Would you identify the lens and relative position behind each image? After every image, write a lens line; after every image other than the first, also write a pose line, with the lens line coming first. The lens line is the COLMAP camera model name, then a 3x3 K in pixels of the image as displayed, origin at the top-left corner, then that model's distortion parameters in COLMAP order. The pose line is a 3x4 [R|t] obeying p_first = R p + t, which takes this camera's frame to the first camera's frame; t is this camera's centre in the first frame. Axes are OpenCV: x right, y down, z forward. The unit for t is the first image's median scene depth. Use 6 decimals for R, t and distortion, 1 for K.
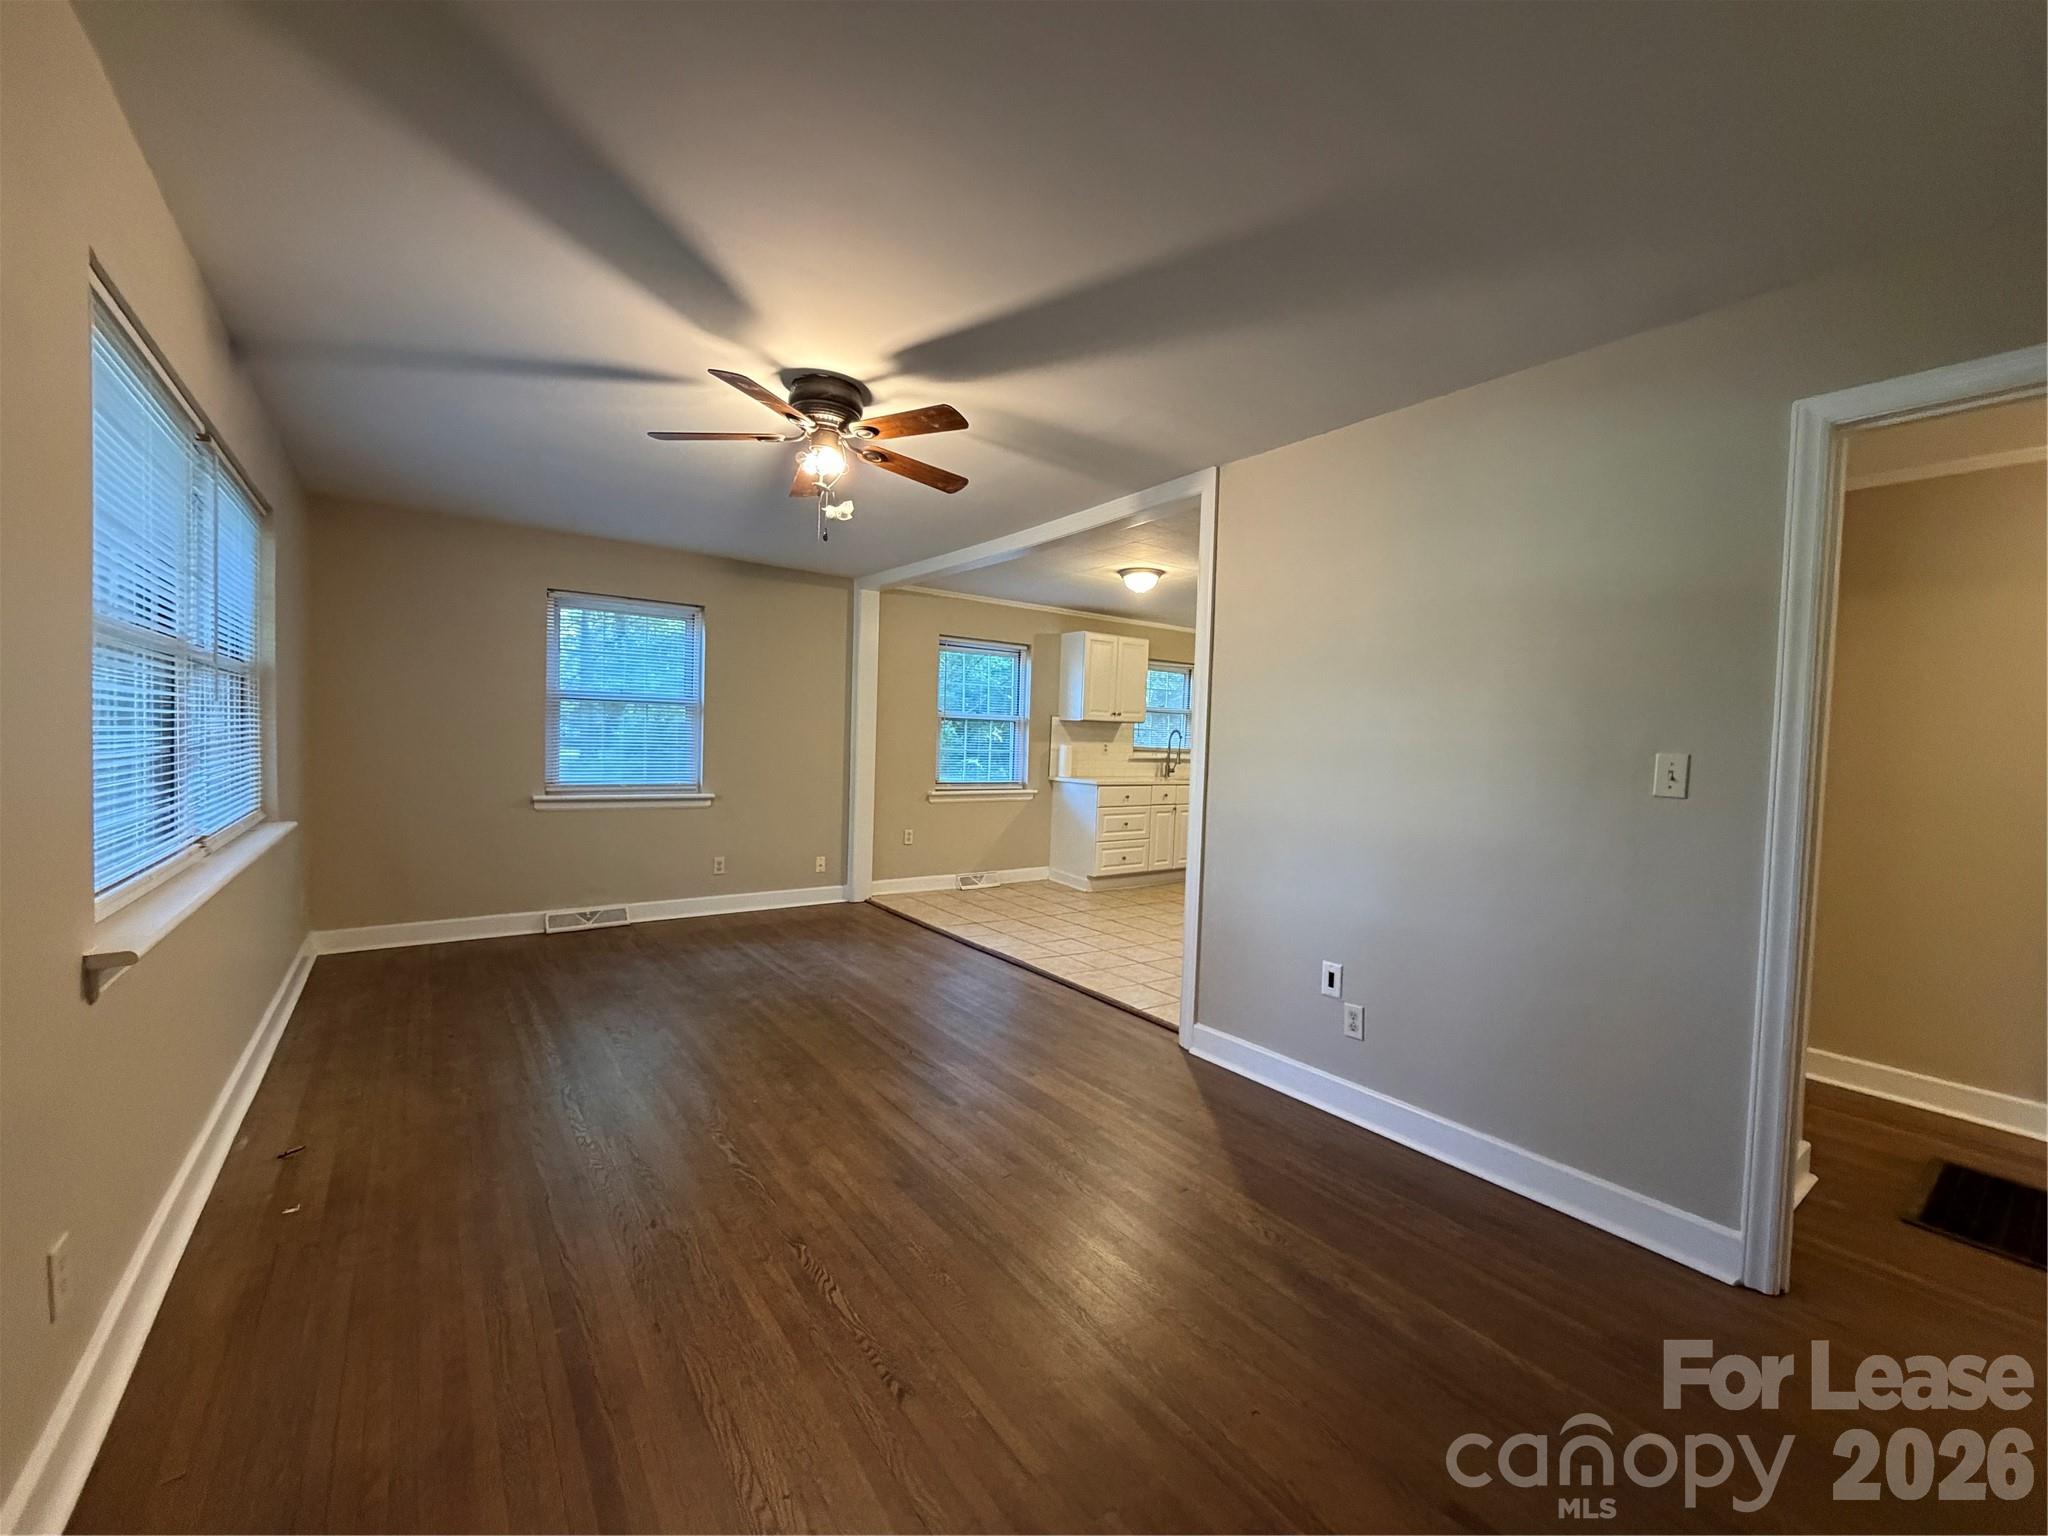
lens RADIAL K [[817.5, 0, 1028.7], [0, 817.5, 768.4], [0, 0, 1]] dist [-0.000569, -0.000103]
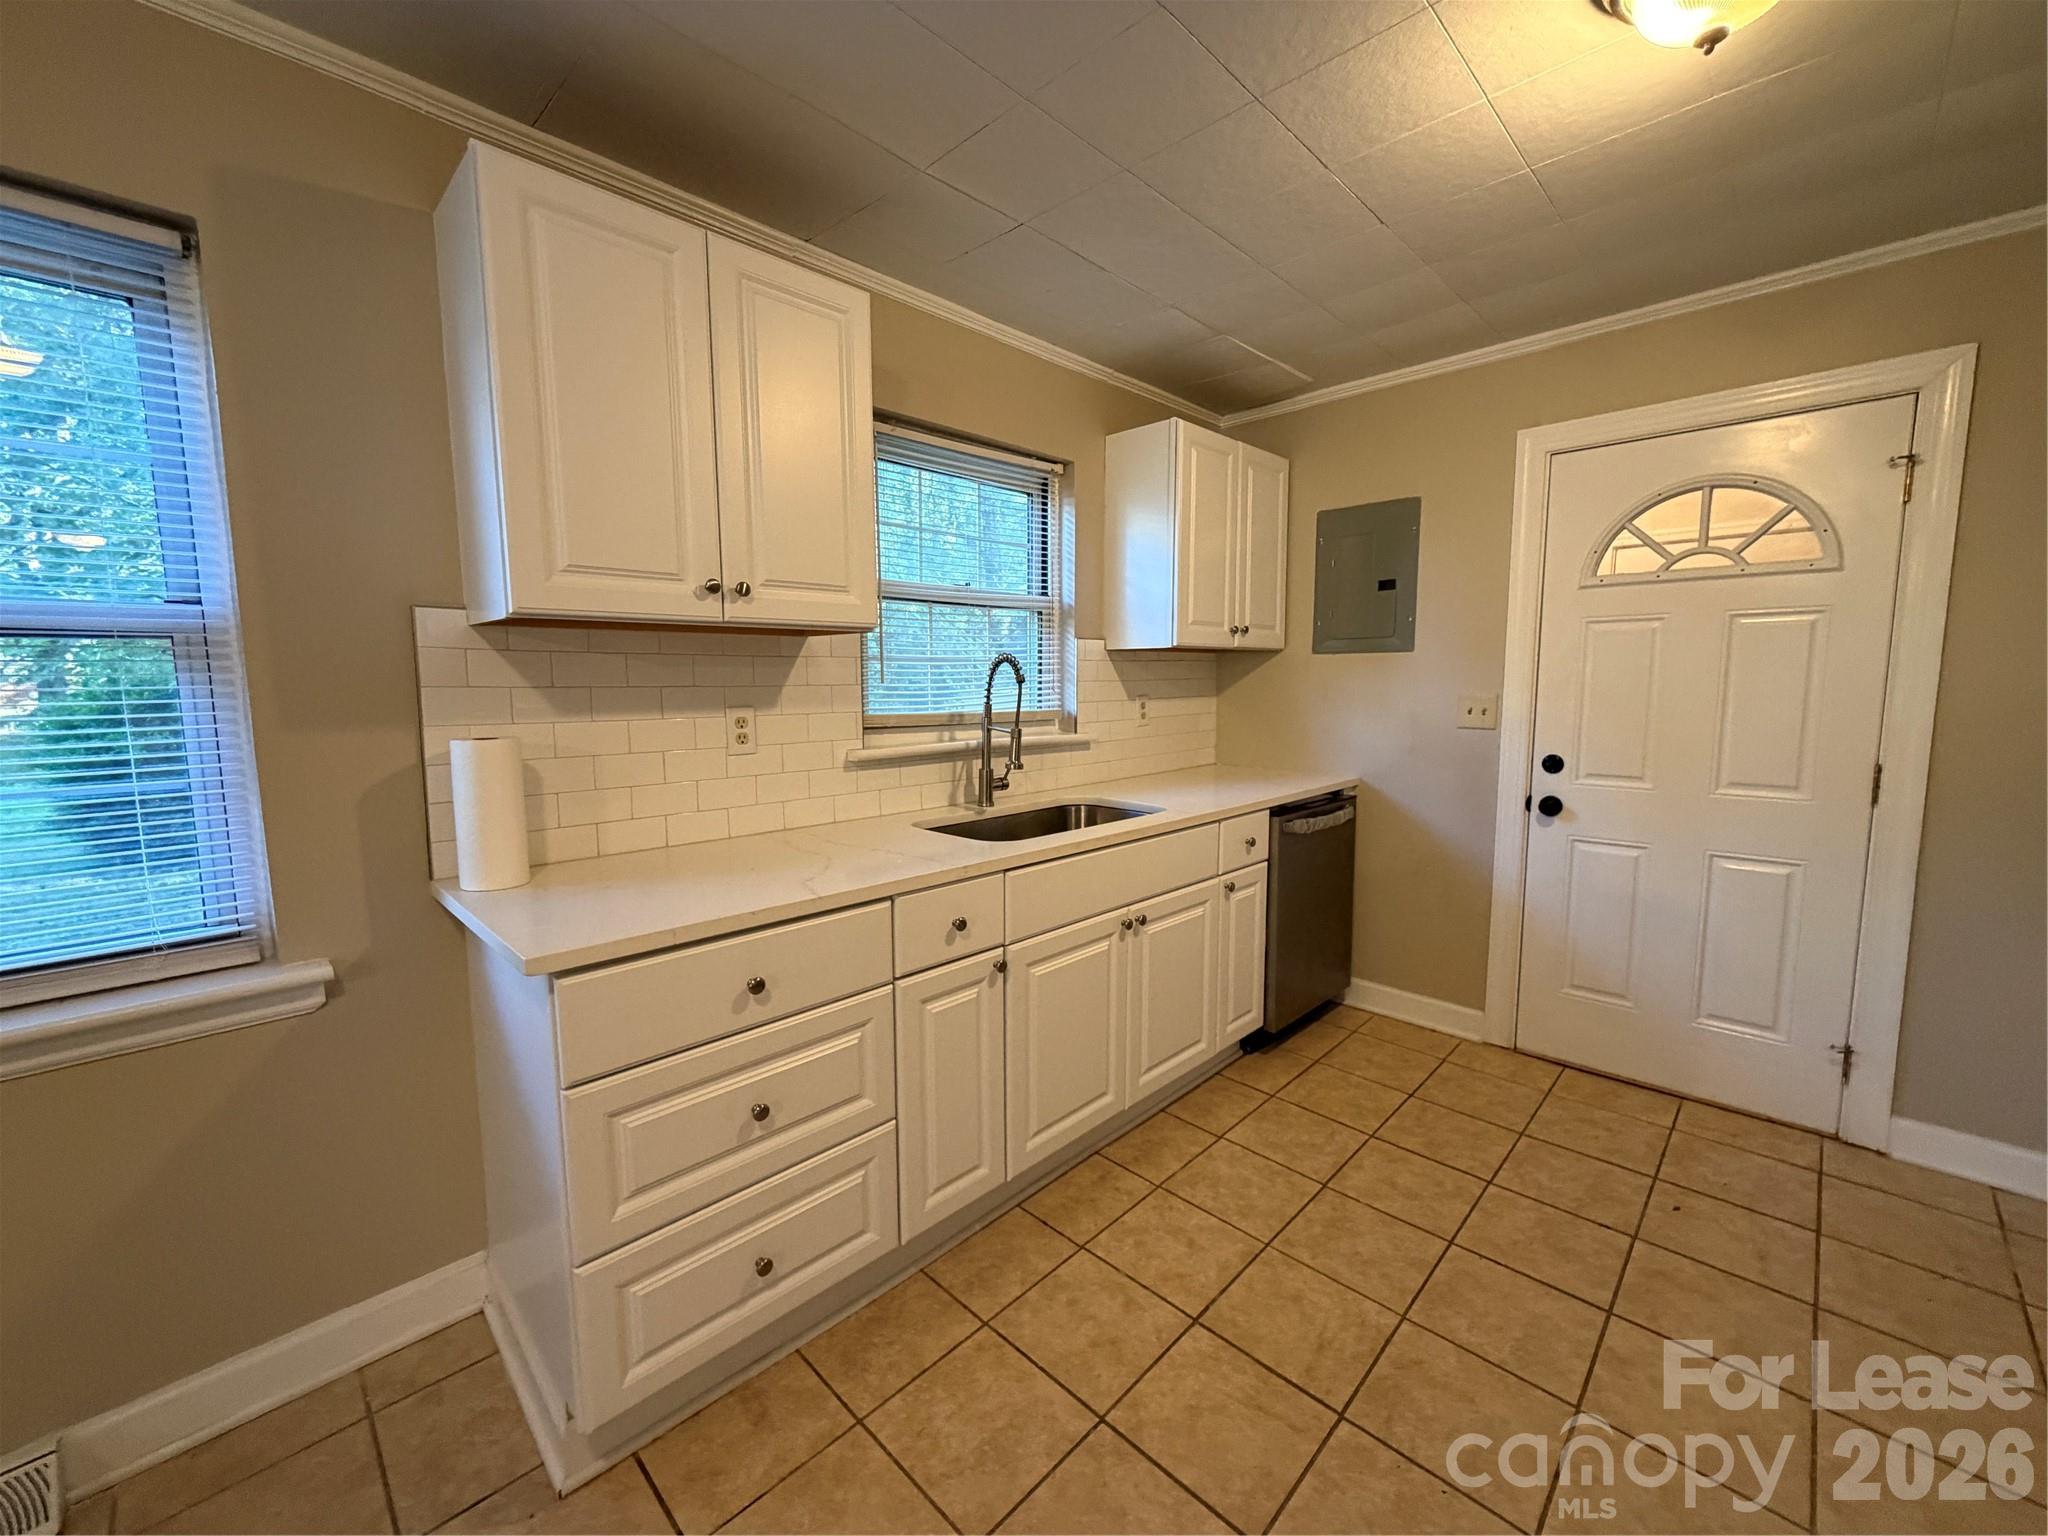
lens RADIAL K [[813.0, 0, 1022.0], [0, 813.0, 772.1], [0, 0, 1]] dist [-0.002111, -0.000371]
pose [[0.987447, -0.057127, 0.147261, 0.251755], [0.045516, 0.995671, 0.081045, -0.050221], [-0.151253, -0.073325, 0.985772, 1.255377]]
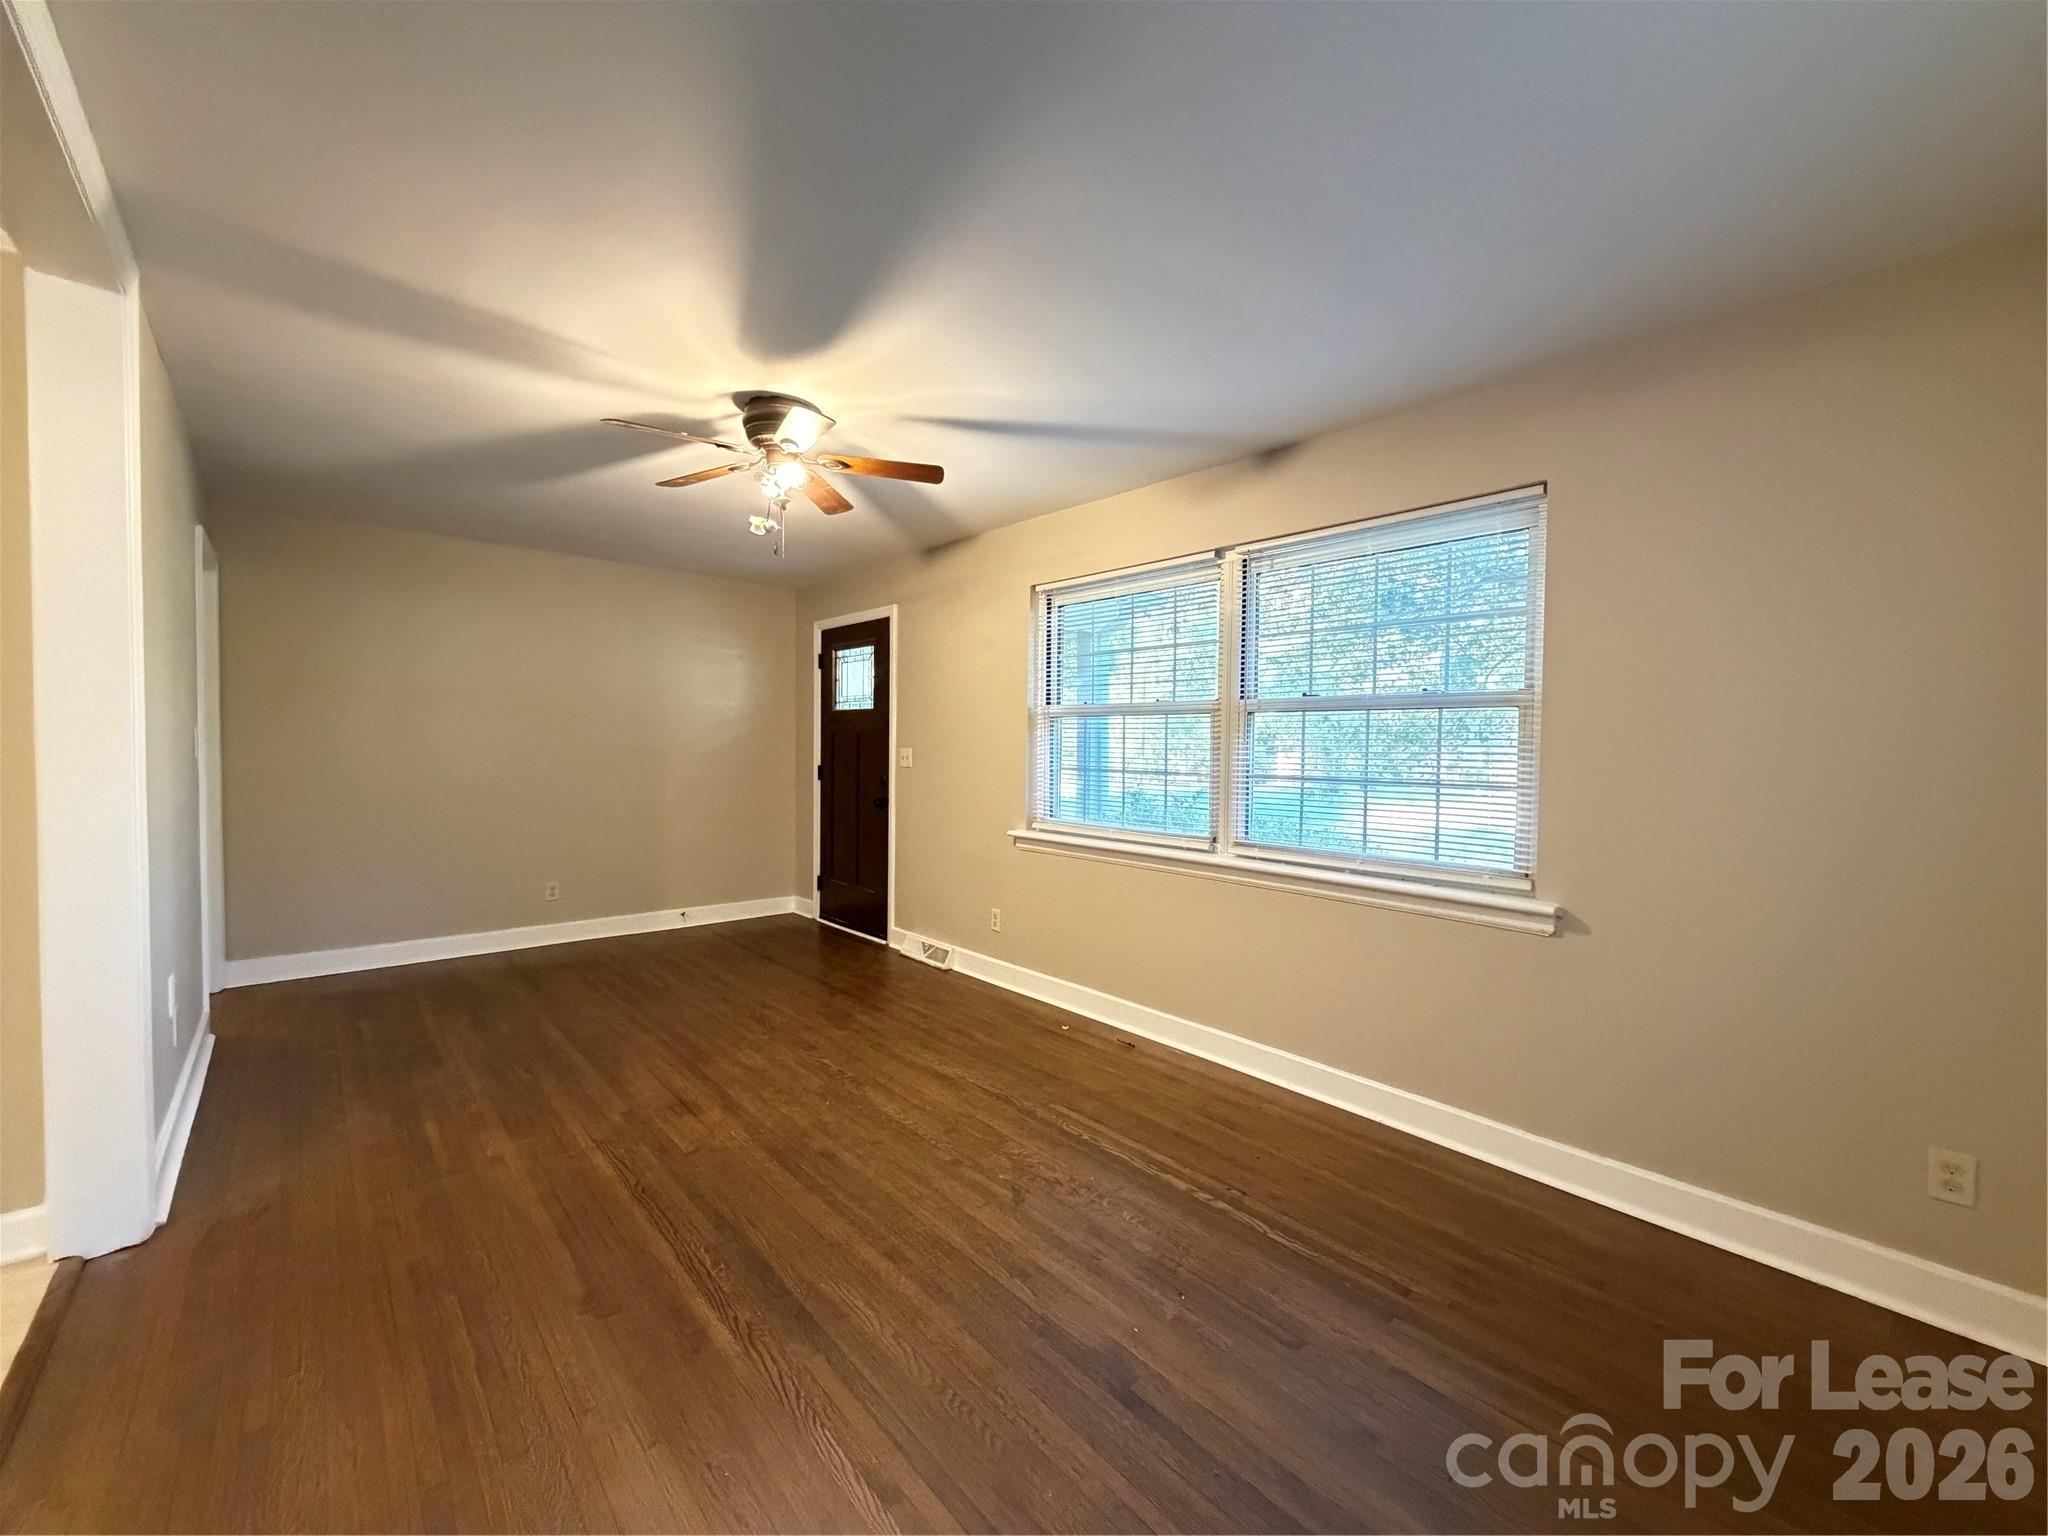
lens RADIAL K [[817.5, 0, 1028.7], [0, 817.5, 768.4], [0, 0, 1]] dist [-0.000569, -0.000103]
pose [[-0.994655, -0.046873, -0.092001, -0.300370], [-0.052247, 0.997012, 0.056898, -0.053483], [0.089059, 0.061401, -0.994132, 1.284218]]
